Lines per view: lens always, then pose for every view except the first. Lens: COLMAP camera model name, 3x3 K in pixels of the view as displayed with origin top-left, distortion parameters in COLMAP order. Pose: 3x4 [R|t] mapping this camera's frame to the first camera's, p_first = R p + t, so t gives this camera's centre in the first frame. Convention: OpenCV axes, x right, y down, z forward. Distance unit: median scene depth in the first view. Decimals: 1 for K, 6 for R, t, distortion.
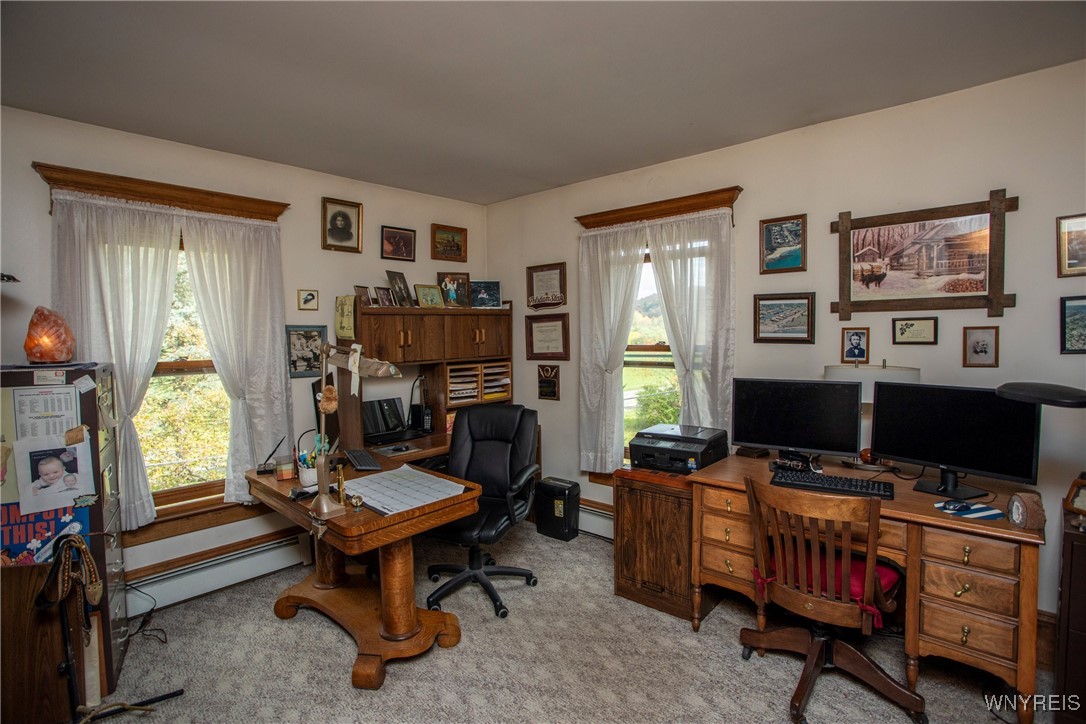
lens RADIAL K [[525.6, 0, 538.2], [0, 525.6, 360.2], [0, 0, 1]] dist [-0.076034, 0.034611]
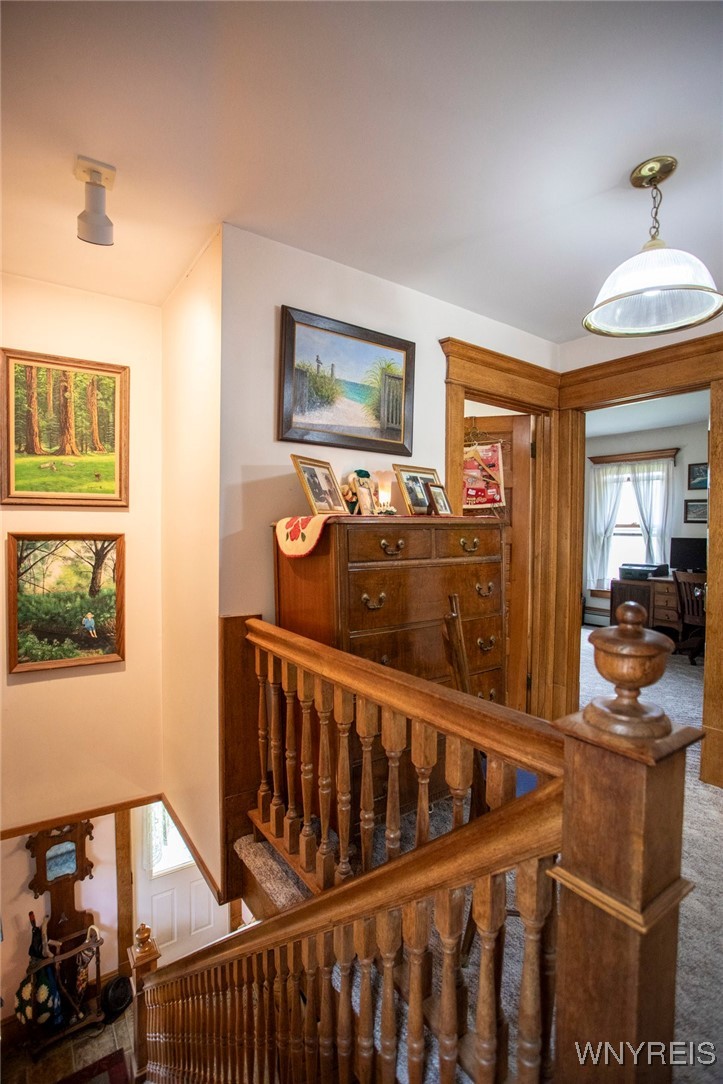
lens RADIAL K [[524.6, 0, 361.5], [0, 524.6, 542.0], [0, 0, 1]] dist [-0.076034, 0.034611]
pose [[0.971678, 0.030384, -0.234349, -0.347370], [-0.034701, 0.999295, -0.014319, 0.114787], [0.233749, 0.022046, 0.972047, -1.259582]]
